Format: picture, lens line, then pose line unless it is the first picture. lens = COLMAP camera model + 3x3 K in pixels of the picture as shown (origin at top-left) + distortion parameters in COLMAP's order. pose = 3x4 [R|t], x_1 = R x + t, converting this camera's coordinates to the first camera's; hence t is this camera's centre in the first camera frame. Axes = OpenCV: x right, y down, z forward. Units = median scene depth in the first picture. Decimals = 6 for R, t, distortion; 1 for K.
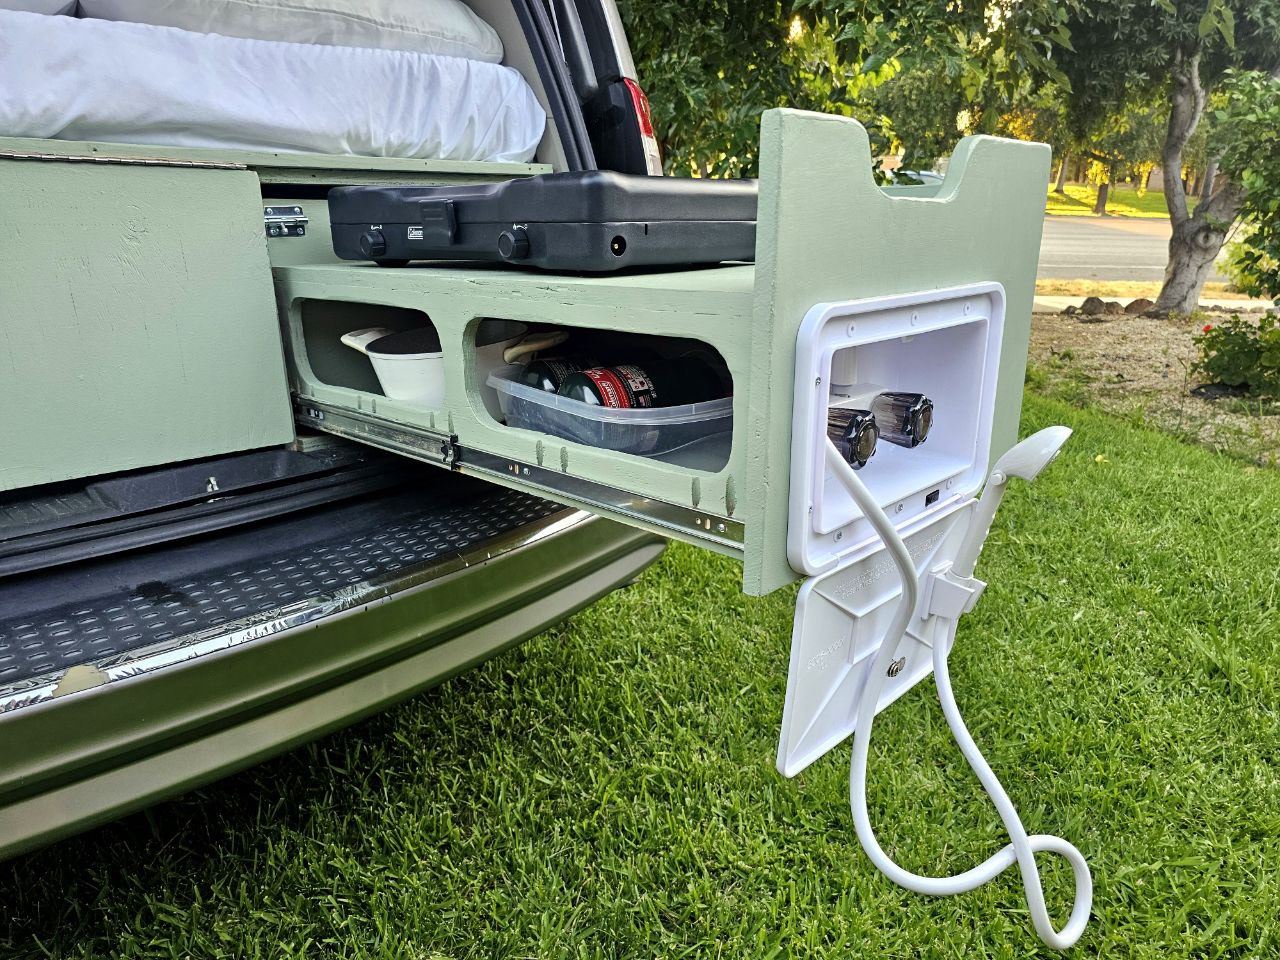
lens RADIAL K [[863.8, 0, 640.0], [0, 863.8, 480.0], [0, 0, 1]] dist [0.038009, -0.045918]
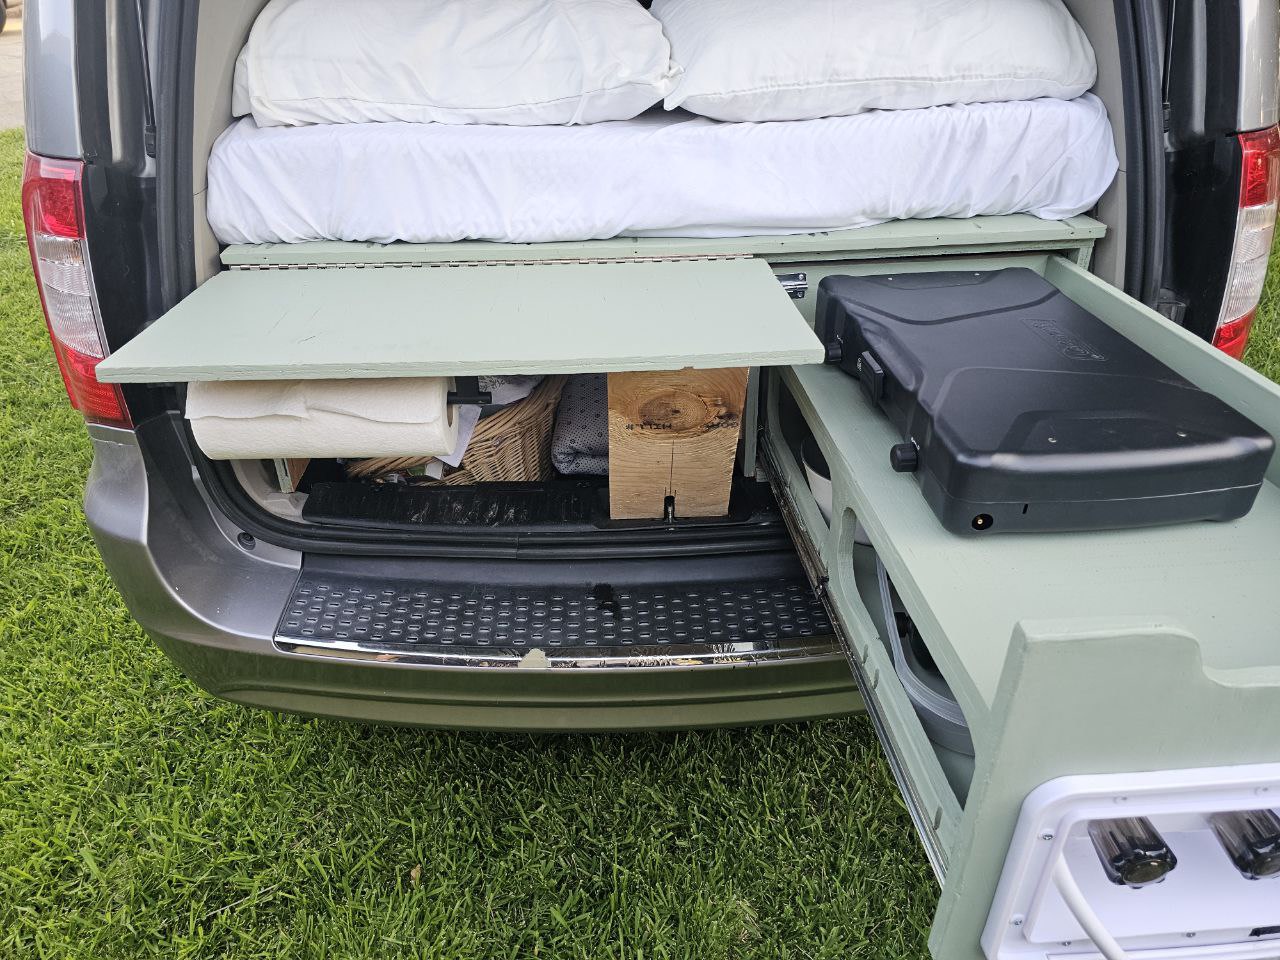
lens RADIAL K [[850.3, 0, 635.4], [0, 850.3, 455.5], [0, 0, 1]] dist [0.094112, -0.140236]
pose [[0.737601, 0.333504, -0.587128, 0.175578], [-0.179556, 0.935084, 0.305578, -0.434881], [0.650926, -0.119973, 0.749601, 0.035112]]
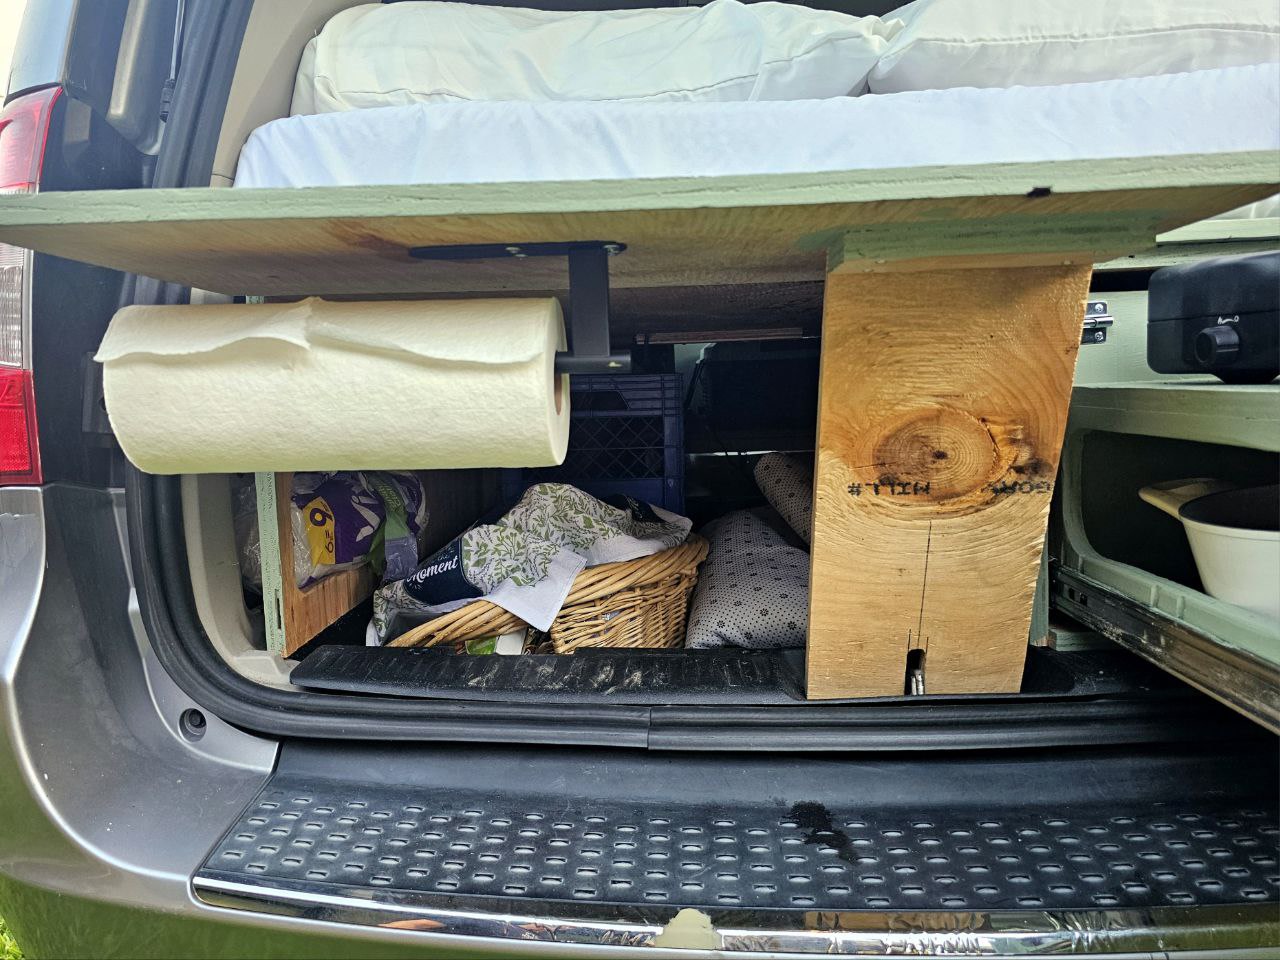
lens RADIAL K [[917.8, 0, 642.4], [0, 917.8, 492.4], [0, 0, 1]] dist [0.049969, -0.045490]
pose [[0.680254, 0.075063, -0.729123, -0.097782], [-0.178368, 0.981792, -0.065337, -0.055572], [0.710943, 0.174498, 0.681257, 0.281993]]
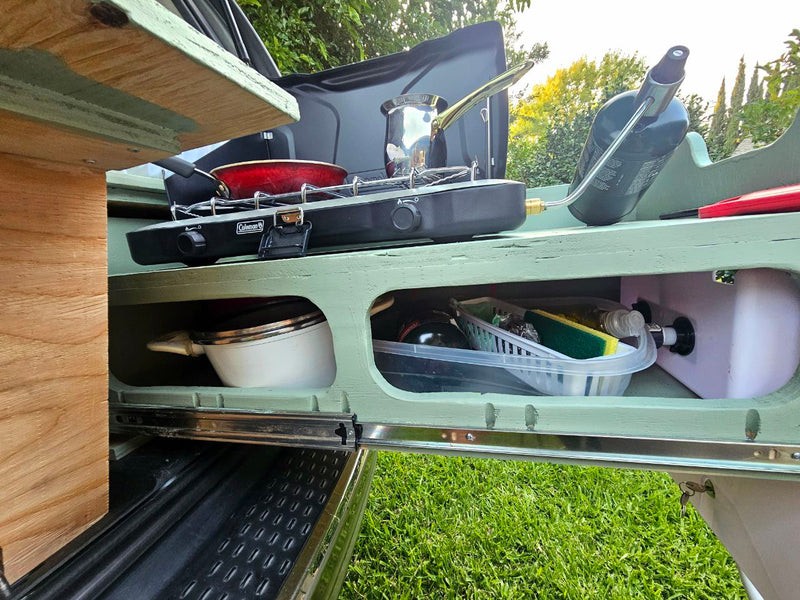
lens RADIAL K [[328.0, 0, 400.0], [0, 328.0, 300.0], [0, 0, 1]] dist [-0.000646, 0.000171]
pose [[0.865999, -0.155581, 0.475227, -0.292229], [0.220853, 0.971652, -0.084356, -0.121226], [-0.448631, 0.178008, 0.875810, 0.564405]]
